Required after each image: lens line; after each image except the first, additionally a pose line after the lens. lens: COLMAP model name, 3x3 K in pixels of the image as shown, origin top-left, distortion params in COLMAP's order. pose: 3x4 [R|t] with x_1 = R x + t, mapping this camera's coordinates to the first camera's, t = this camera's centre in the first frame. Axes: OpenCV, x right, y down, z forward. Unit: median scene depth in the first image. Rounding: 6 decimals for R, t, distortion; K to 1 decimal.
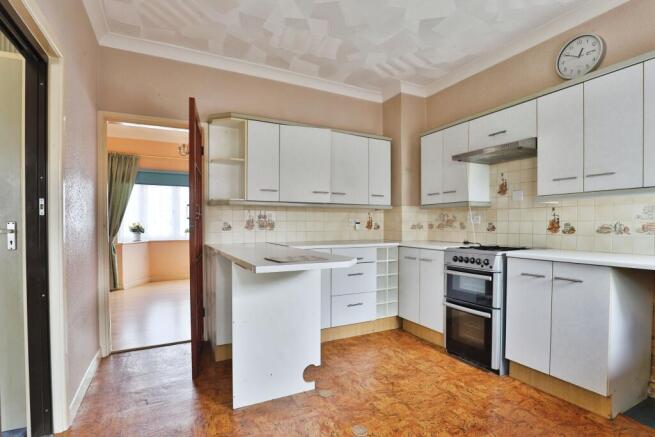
lens RADIAL K [[320.1, 0, 327.1], [0, 320.1, 224.3], [0, 0, 1]] dist [-0.025713, 0.000145]
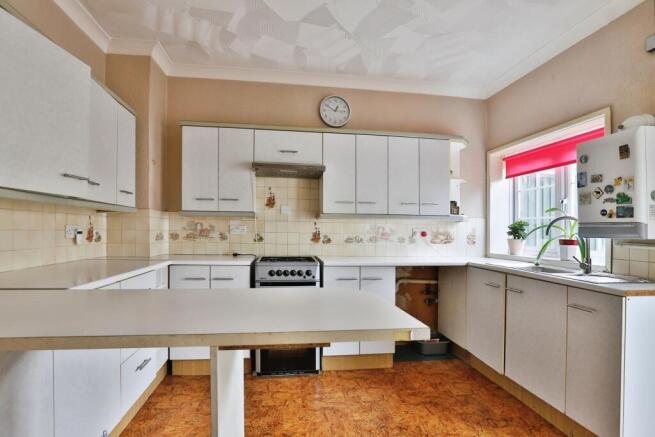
lens RADIAL K [[320.1, 0, 327.1], [0, 320.1, 224.3], [0, 0, 1]] dist [-0.025713, 0.000145]
pose [[0.335538, 0.023292, 0.941739, -0.398095], [-0.015363, 0.999697, -0.019252, -0.019543], [-0.941901, -0.008008, 0.335794, 0.468374]]
